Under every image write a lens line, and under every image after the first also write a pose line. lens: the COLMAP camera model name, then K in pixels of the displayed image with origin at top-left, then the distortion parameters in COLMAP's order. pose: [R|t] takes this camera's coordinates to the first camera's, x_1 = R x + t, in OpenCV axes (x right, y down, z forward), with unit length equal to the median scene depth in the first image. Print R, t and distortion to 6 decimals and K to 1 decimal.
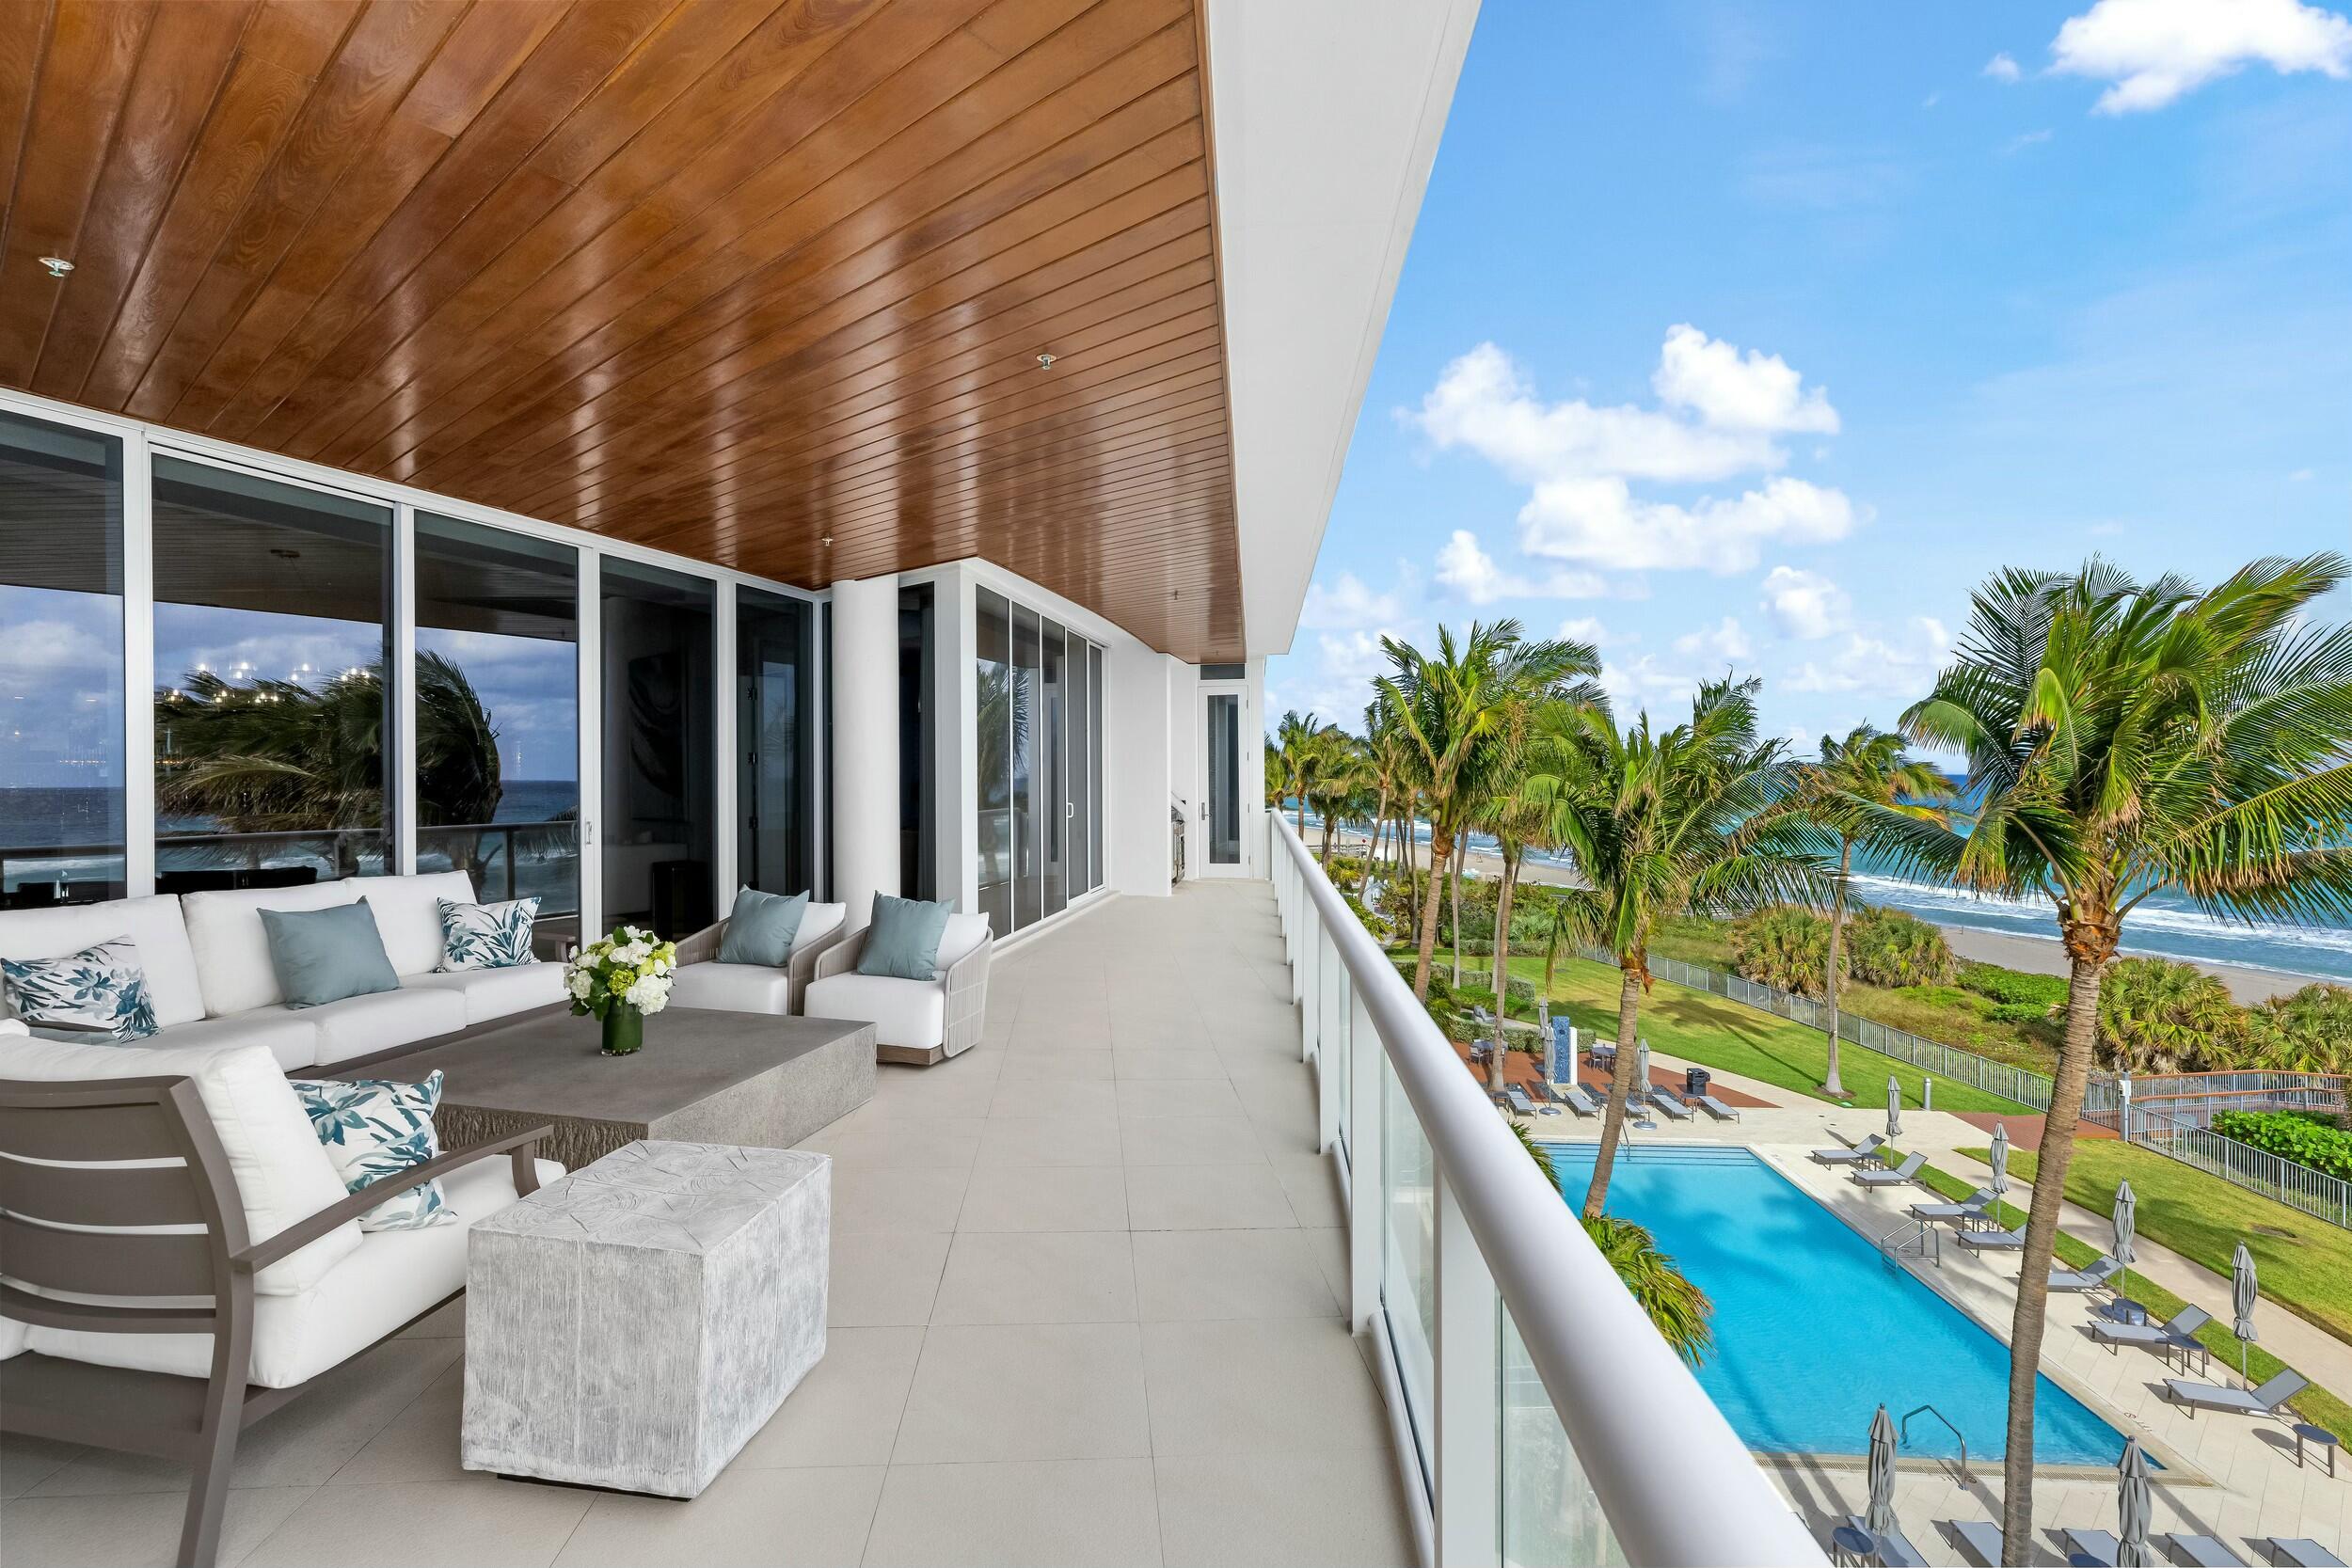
lens RADIAL K [[1054.2, 0, 1178.4], [0, 1054.2, 774.4], [0, 0, 1]] dist [0.002273, 0.000560]
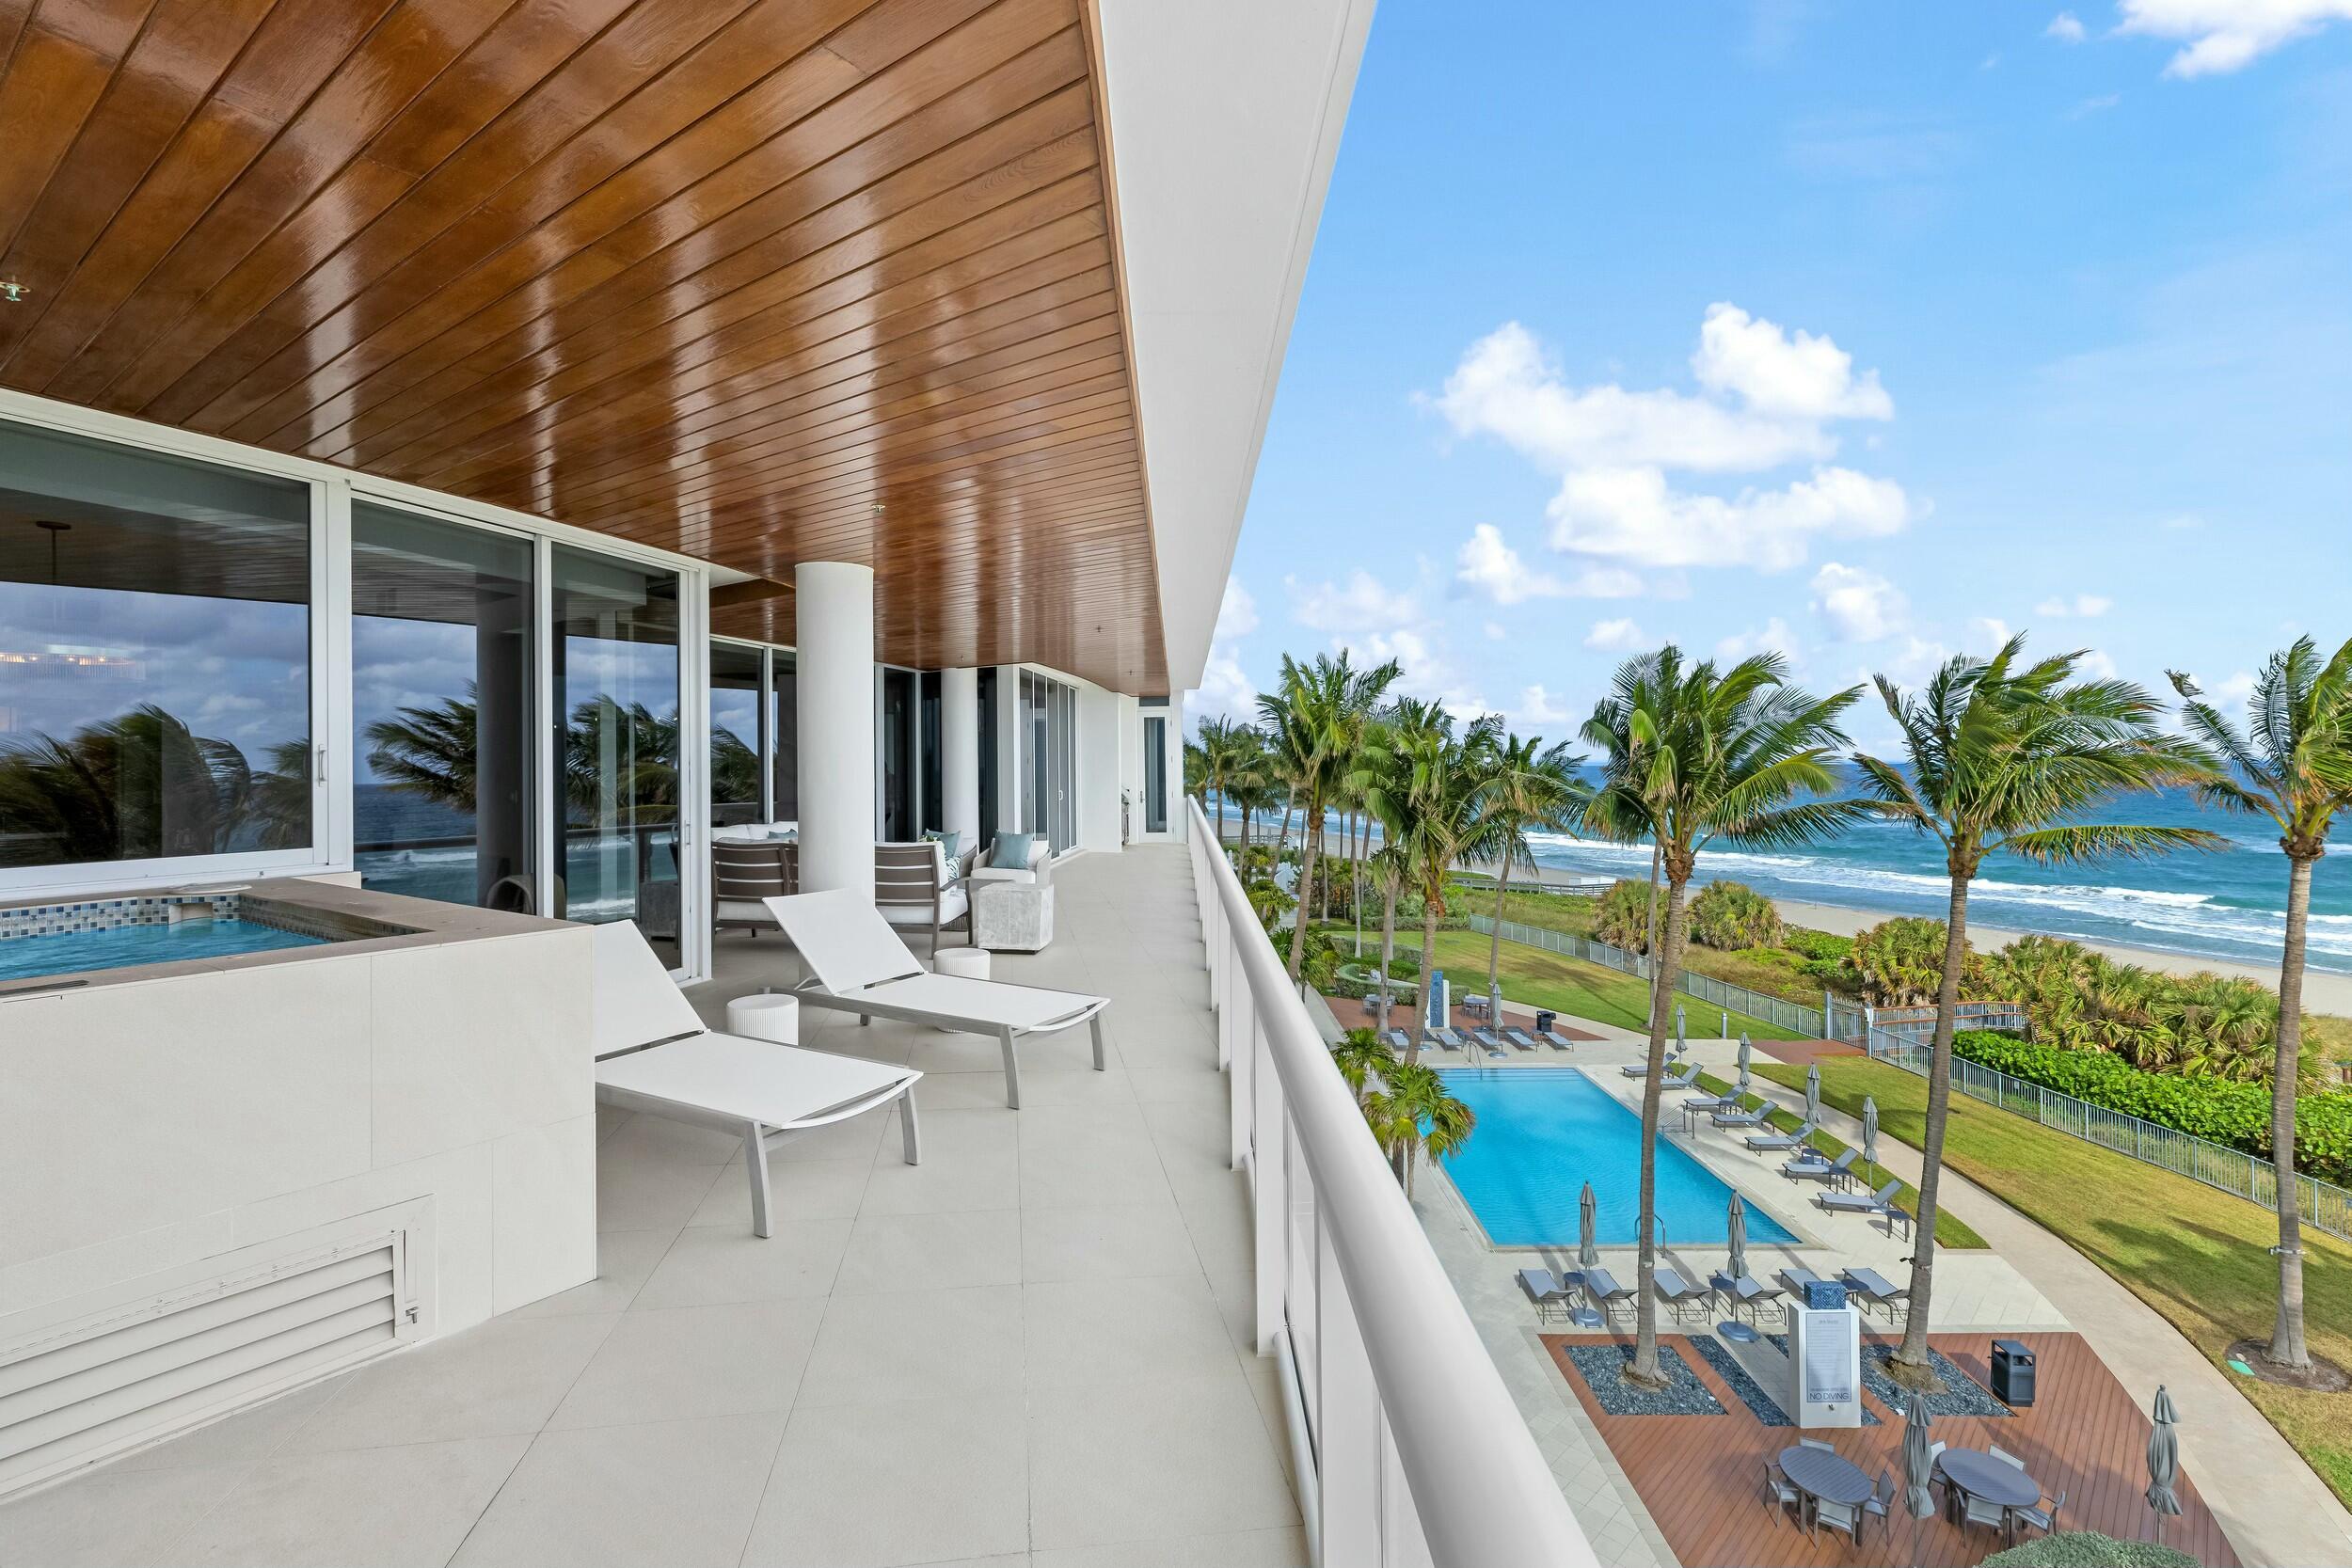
lens RADIAL K [[1054.2, 0, 1175.0], [0, 1054.2, 773.7], [0, 0, 1]] dist [0.002273, 0.000560]
pose [[0.997627, -0.006295, 0.068567, -0.012707], [0.005936, 0.999968, 0.005446, -0.002241], [-0.068599, -0.005026, 0.997632, -0.192301]]
